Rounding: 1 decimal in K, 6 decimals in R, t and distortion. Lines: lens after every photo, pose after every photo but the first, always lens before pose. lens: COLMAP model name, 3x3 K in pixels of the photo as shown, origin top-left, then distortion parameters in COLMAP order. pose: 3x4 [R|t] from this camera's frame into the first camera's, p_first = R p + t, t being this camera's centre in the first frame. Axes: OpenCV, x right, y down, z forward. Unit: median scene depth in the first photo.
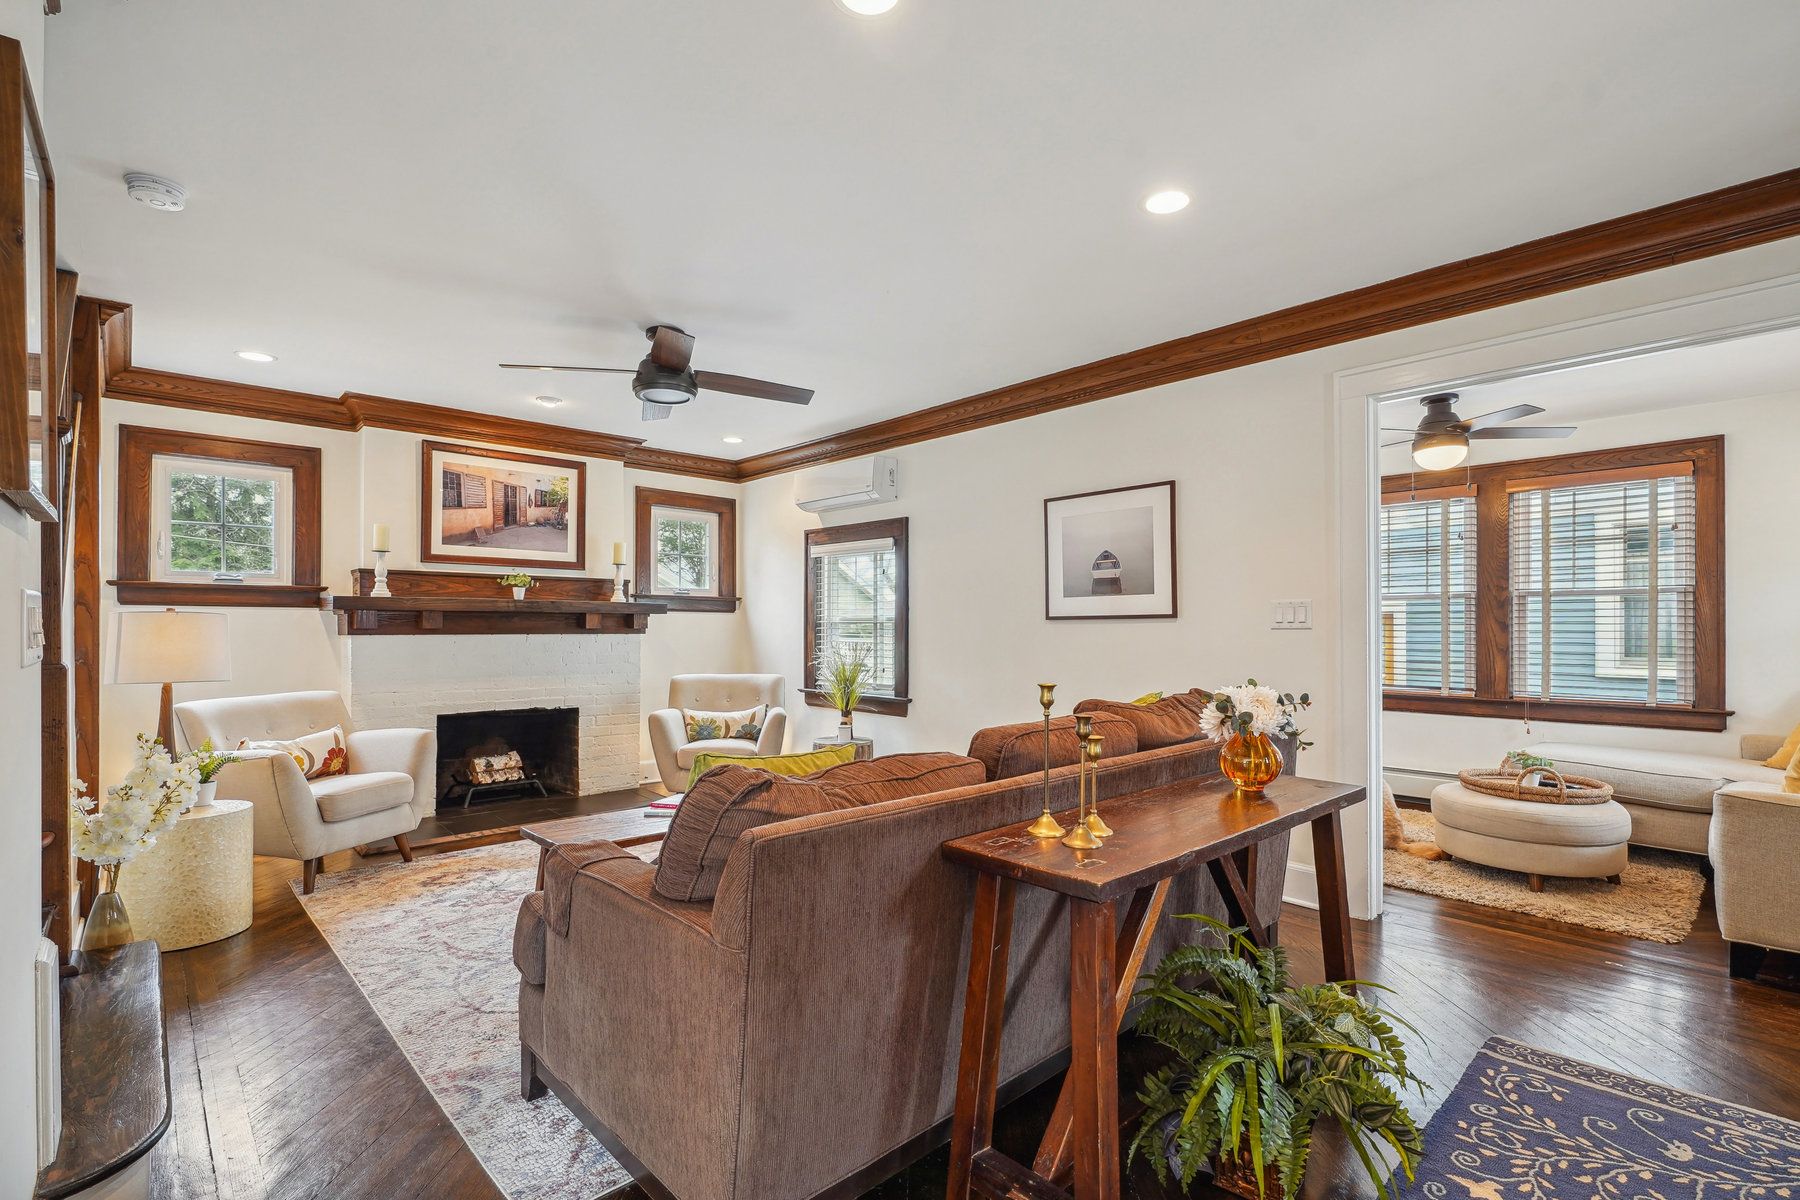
lens RADIAL K [[824.6, 0, 891.8], [0, 824.6, 621.5], [0, 0, 1]] dist [-0.003953, -0.000116]
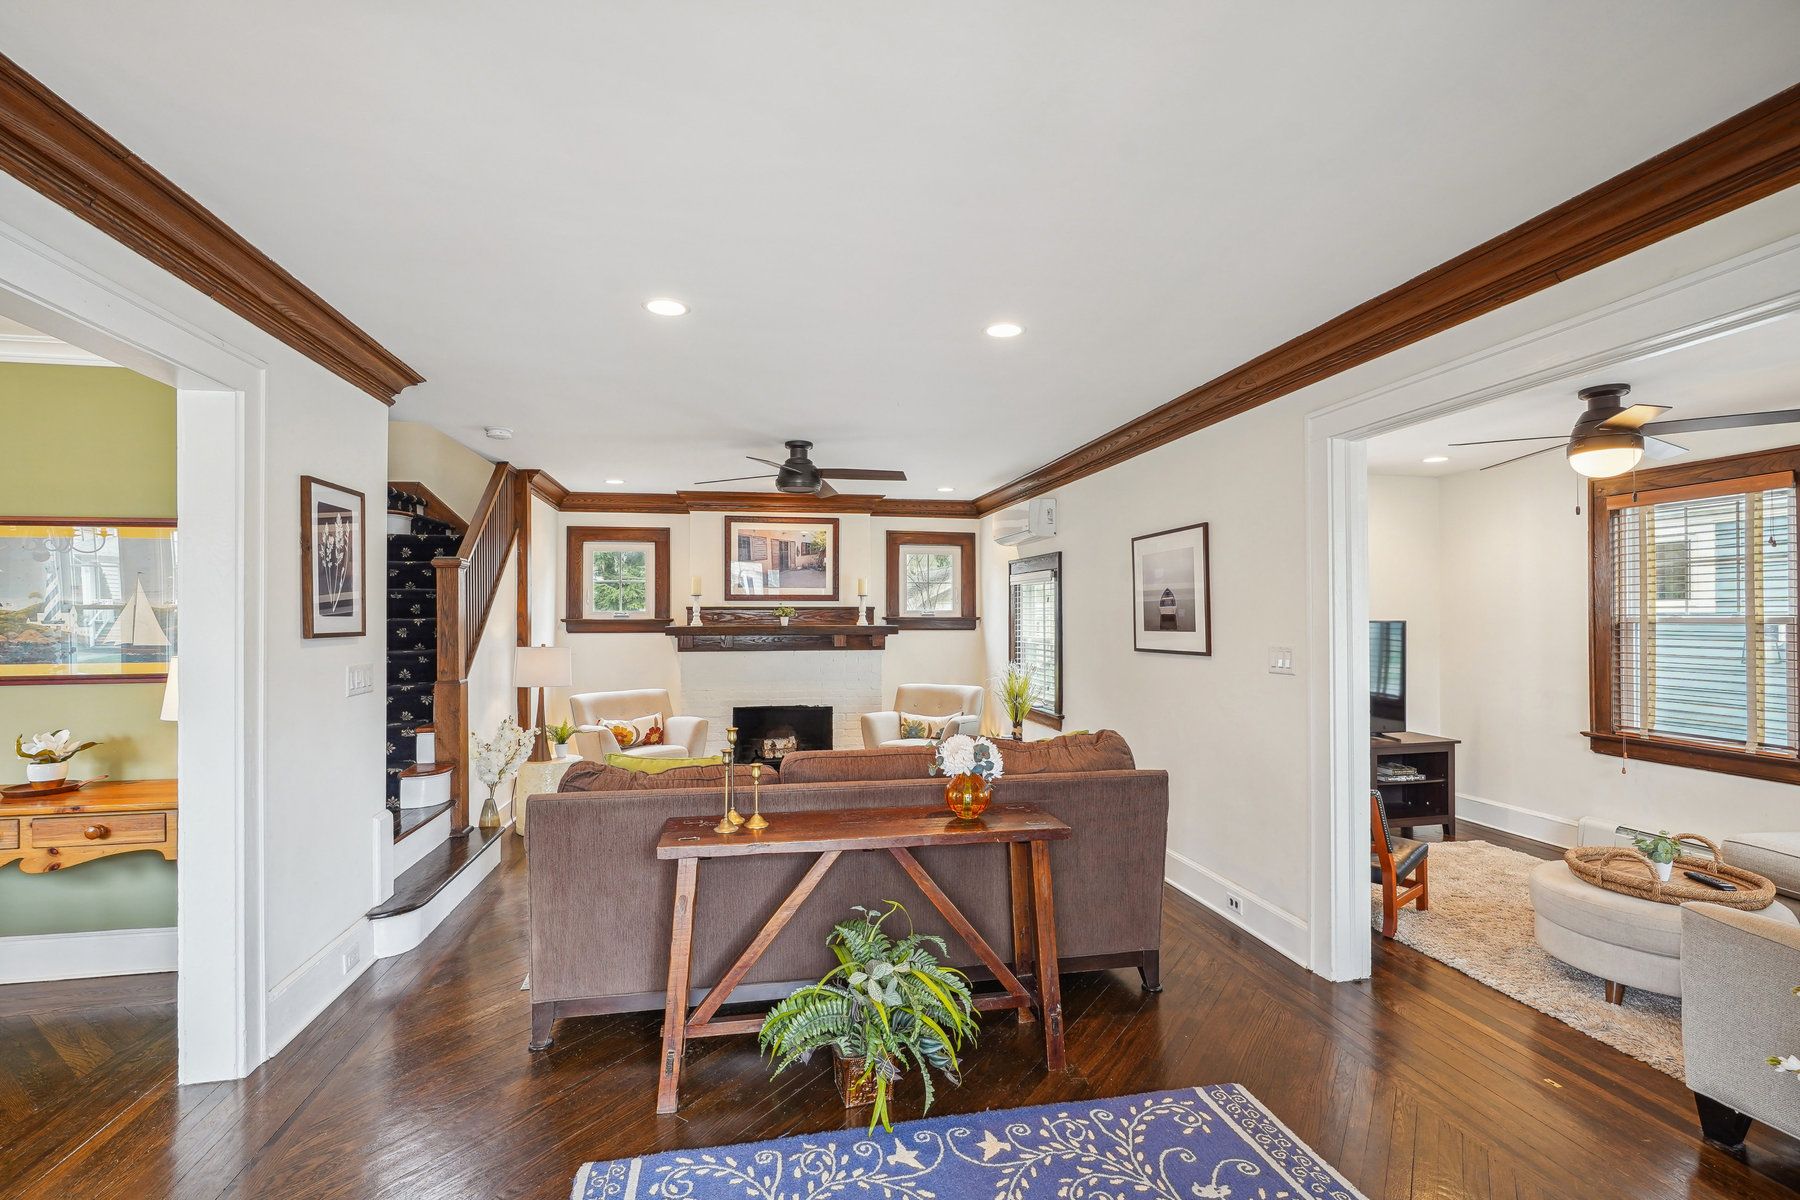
lens RADIAL K [[821.1, 0, 891.8], [0, 821.1, 605.0], [0, 0, 1]] dist [-0.002849, 0.000110]
pose [[0.846065, -0.011541, -0.532955, 0.434195], [0.008307, 0.999930, -0.008466, -0.049108], [0.533015, 0.002735, 0.846101, -0.059016]]
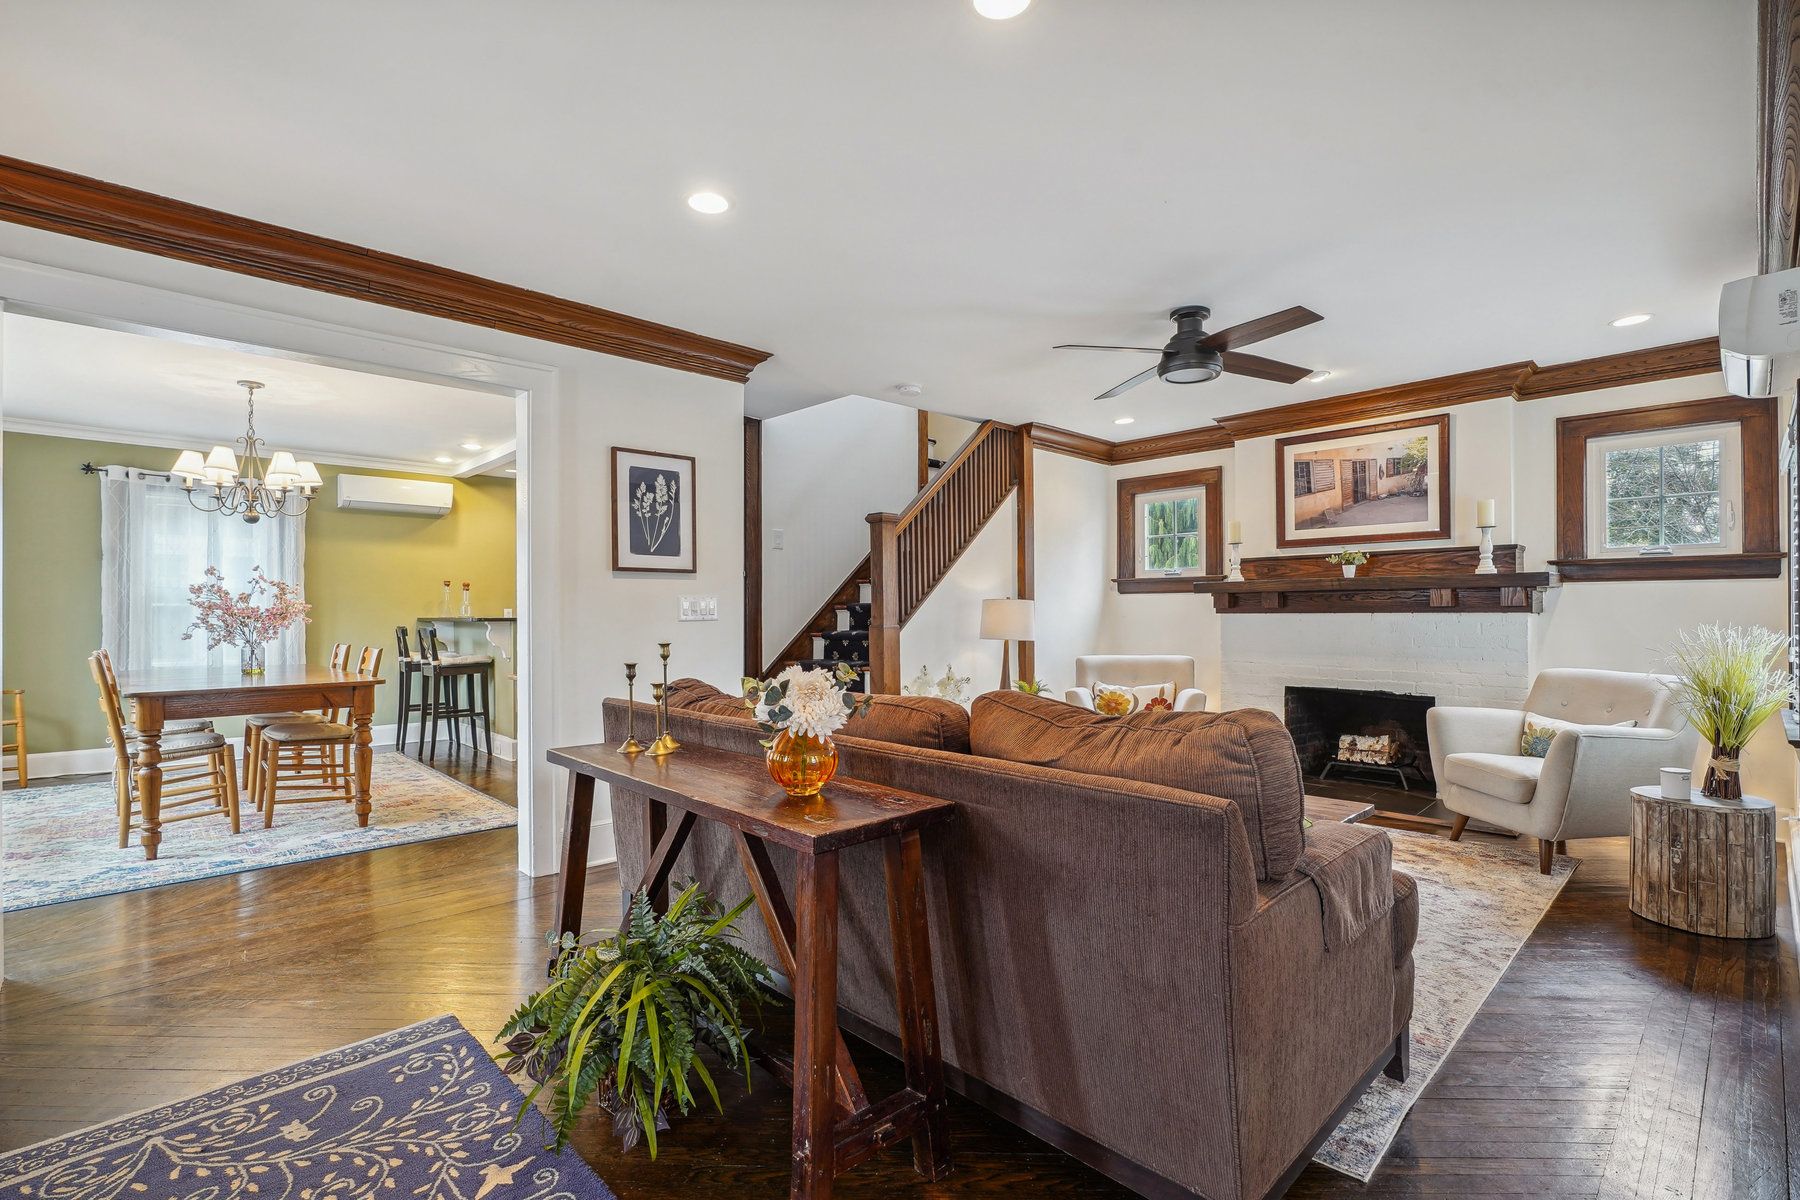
lens RADIAL K [[830.4, 0, 887.0], [0, 830.4, 604.0], [0, 0, 1]] dist [-0.002025, -0.000218]
pose [[0.006432, -0.010874, -0.999920, 0.545077], [0.013707, 0.999848, -0.010785, 0.008243], [0.999885, -0.013637, 0.006581, 0.451955]]
